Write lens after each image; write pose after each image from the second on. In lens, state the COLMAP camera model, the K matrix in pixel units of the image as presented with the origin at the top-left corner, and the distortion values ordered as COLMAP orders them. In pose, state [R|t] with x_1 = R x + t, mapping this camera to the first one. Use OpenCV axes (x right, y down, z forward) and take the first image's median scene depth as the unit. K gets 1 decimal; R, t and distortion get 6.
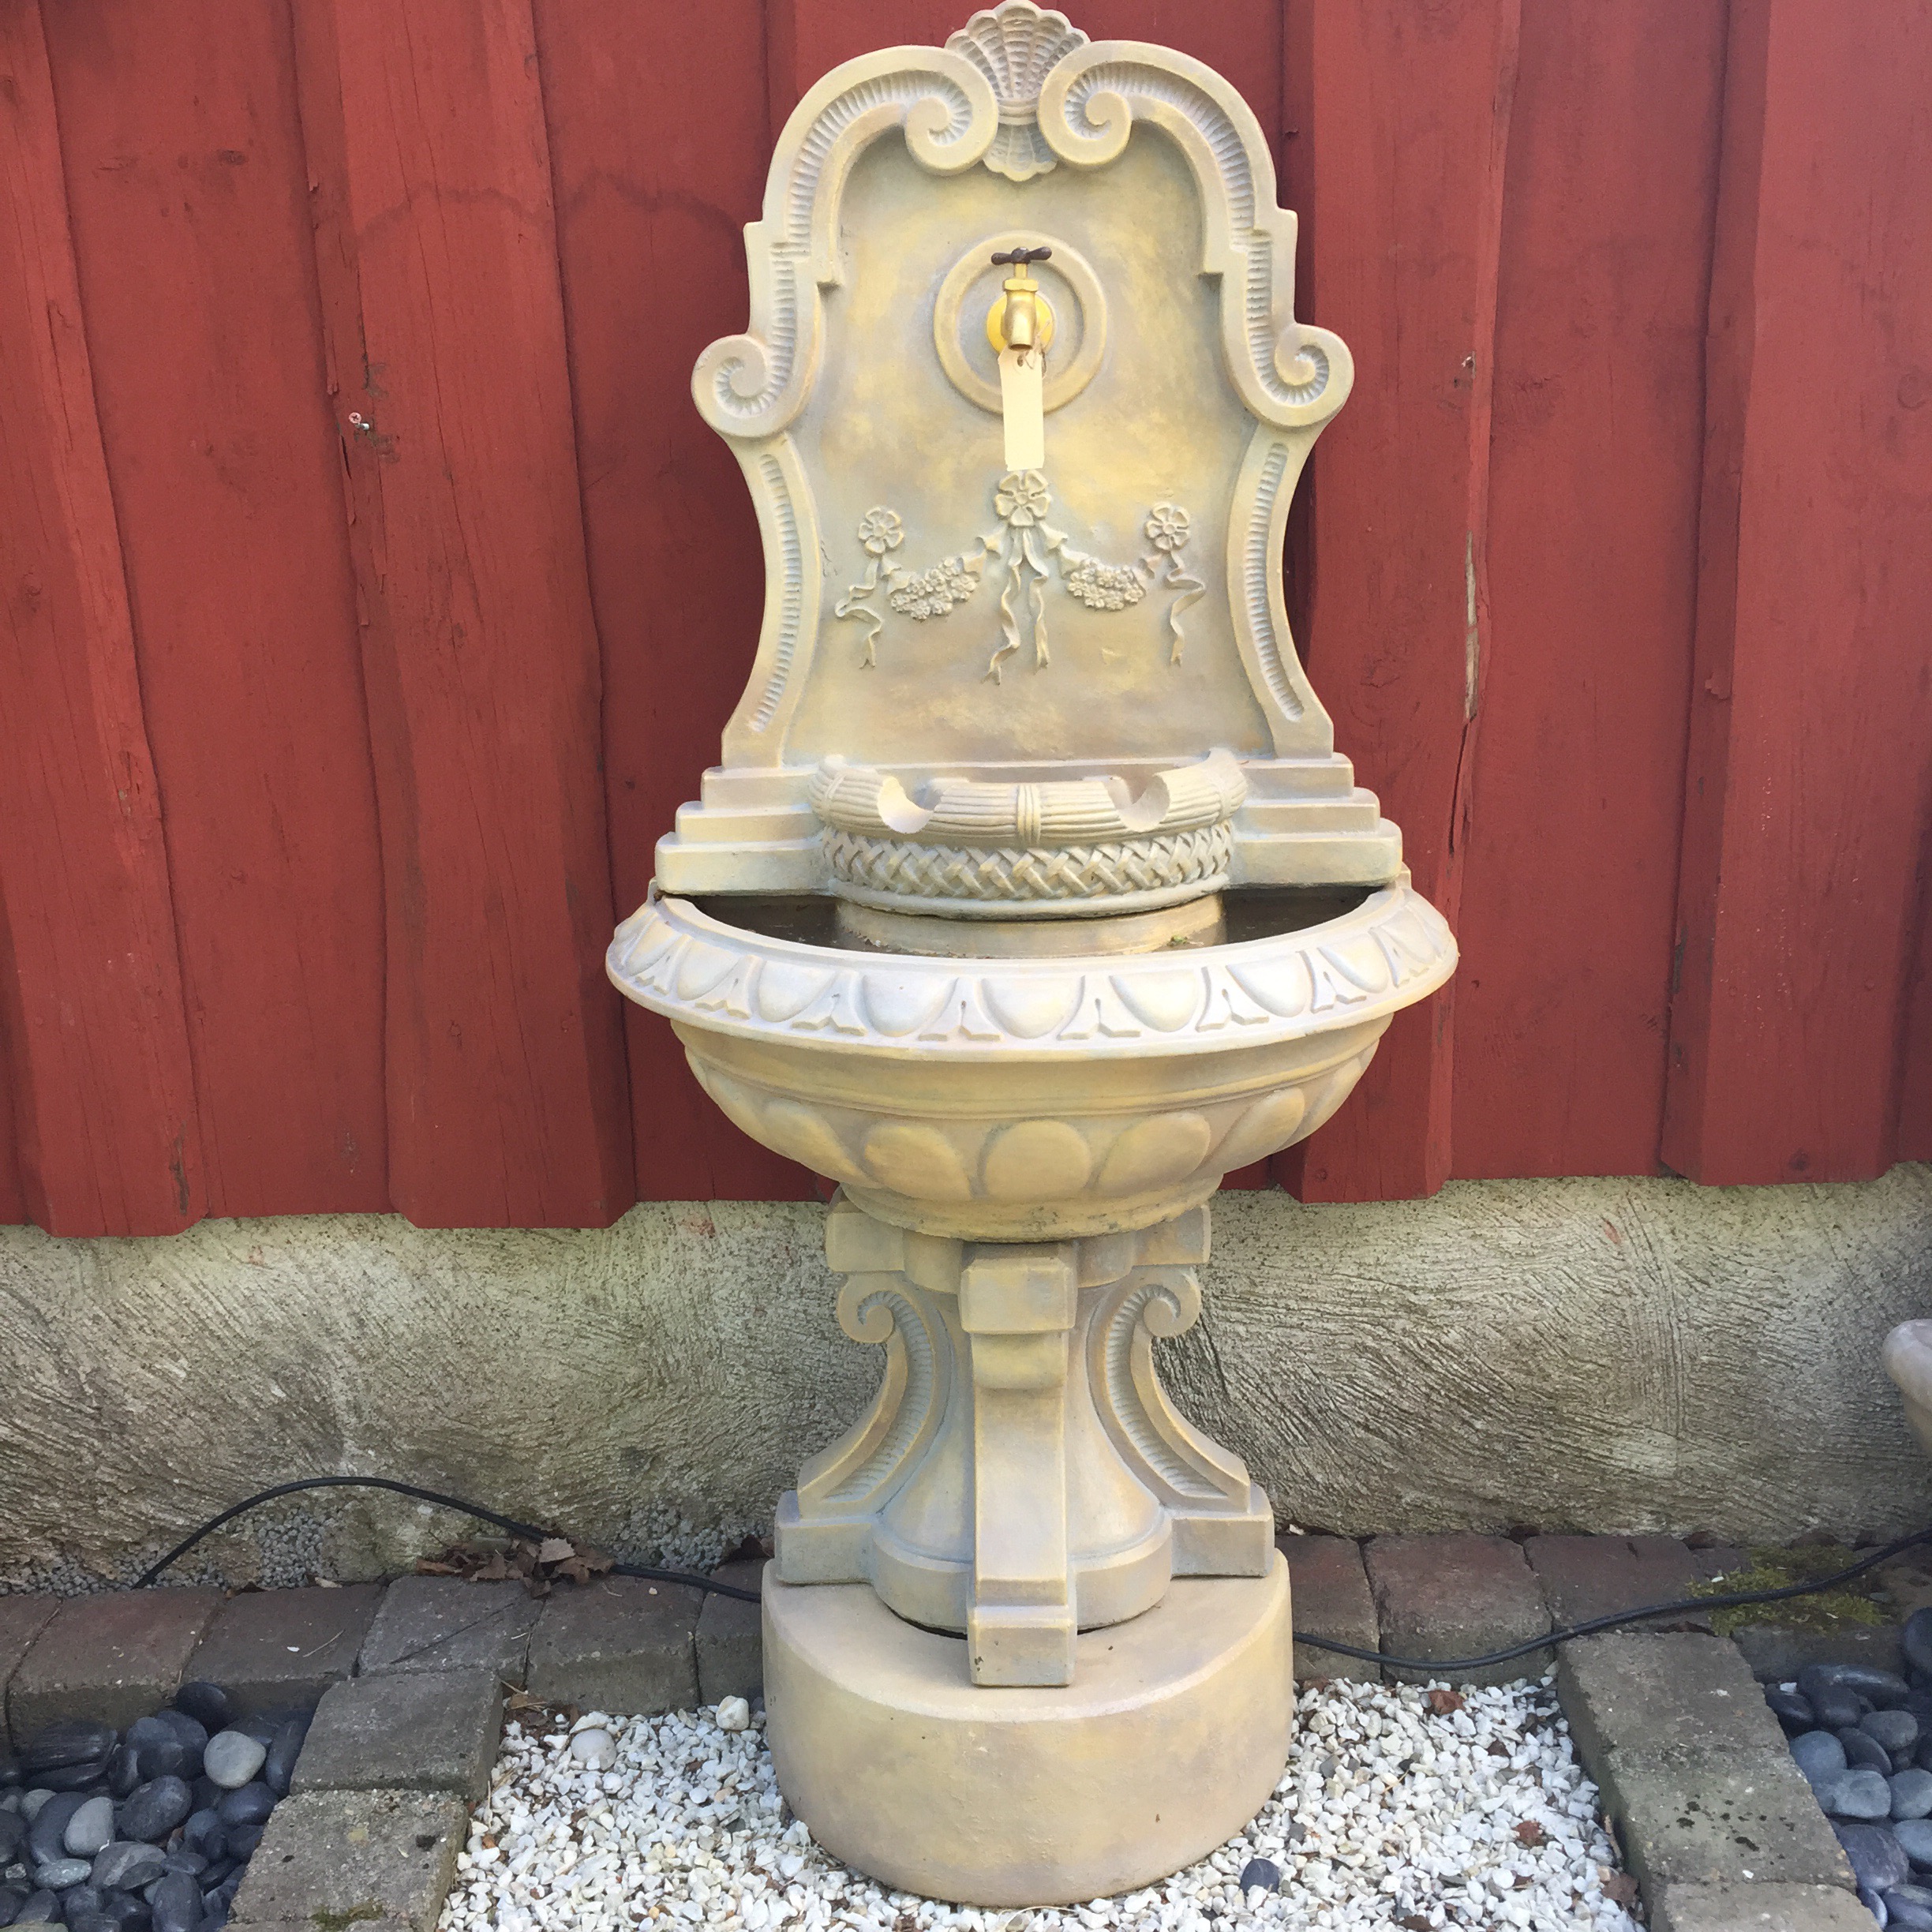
lens RADIAL K [[2171.2, 0, 964.1], [0, 2171.2, 970.7], [0, 0, 1]] dist [0.040518, 0.000000]
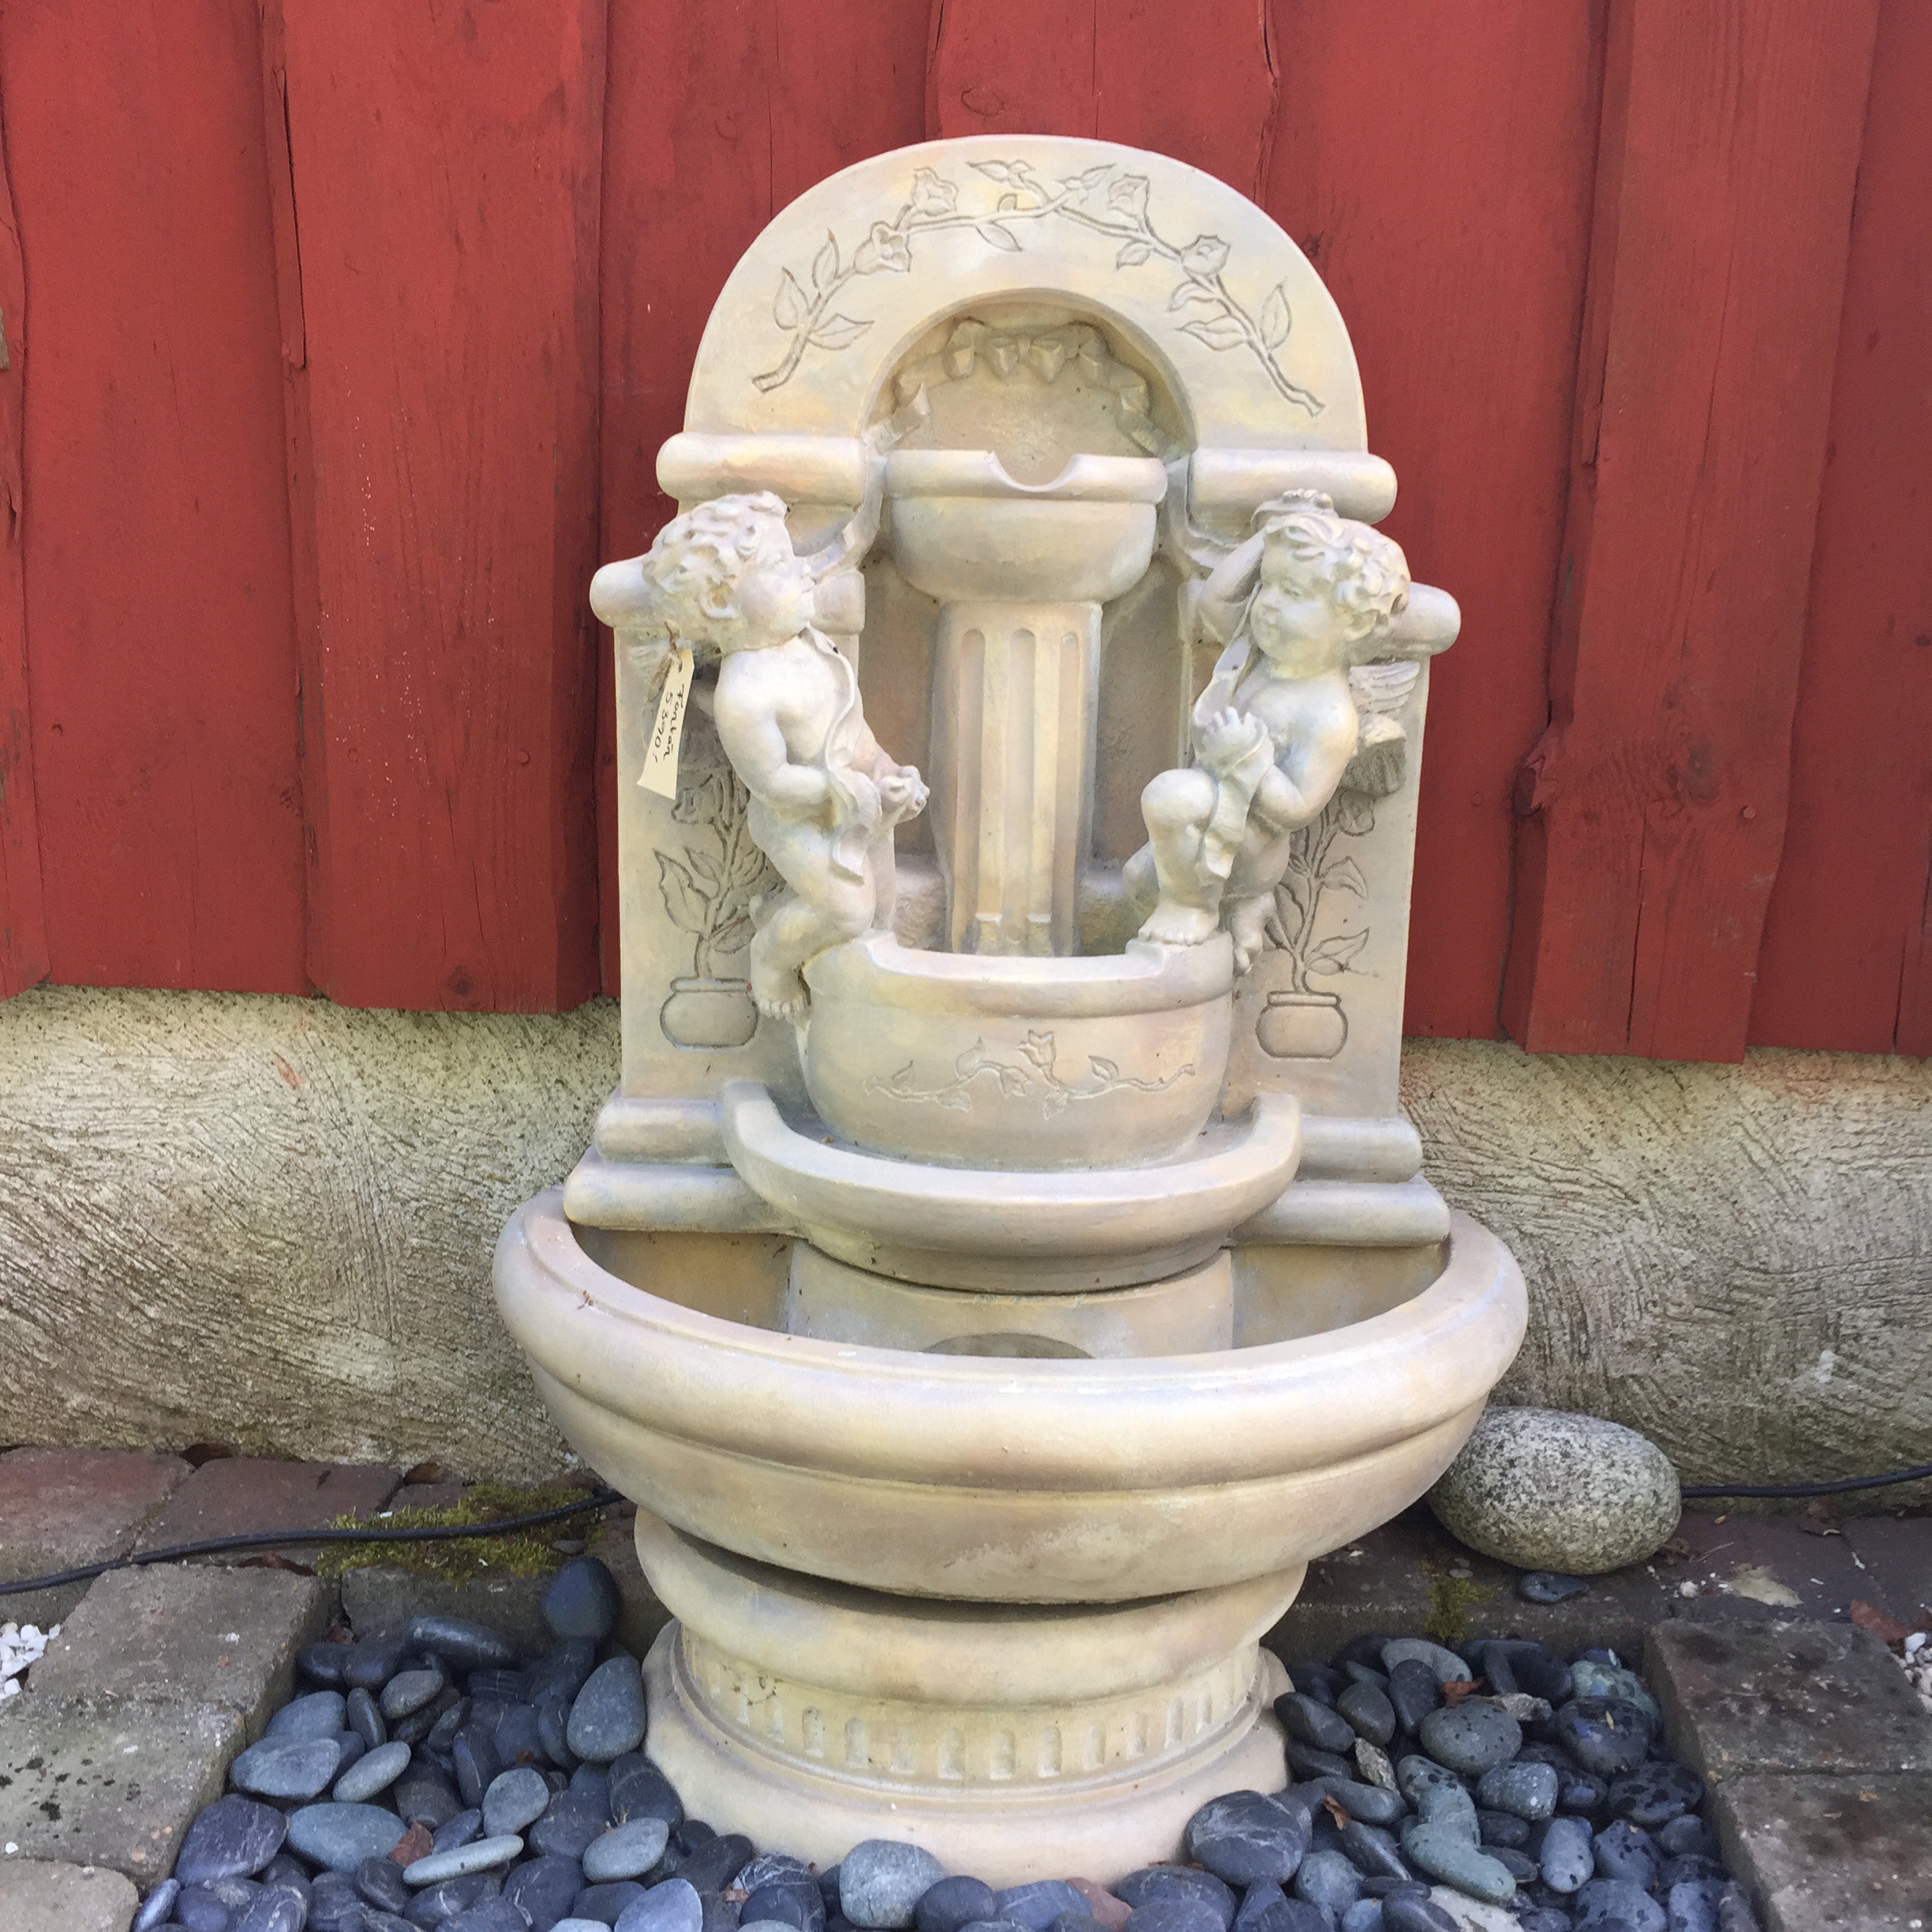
lens RADIAL K [[2171.2, 0, 968.2], [0, 2171.2, 961.7], [0, 0, 1]] dist [0.040518, 0.000000]
pose [[0.997638, 0.068689, 0.000304, 0.535500], [-0.068591, 0.996428, -0.049253, 0.100119], [-0.003686, 0.049116, 0.998786, 0.190473]]
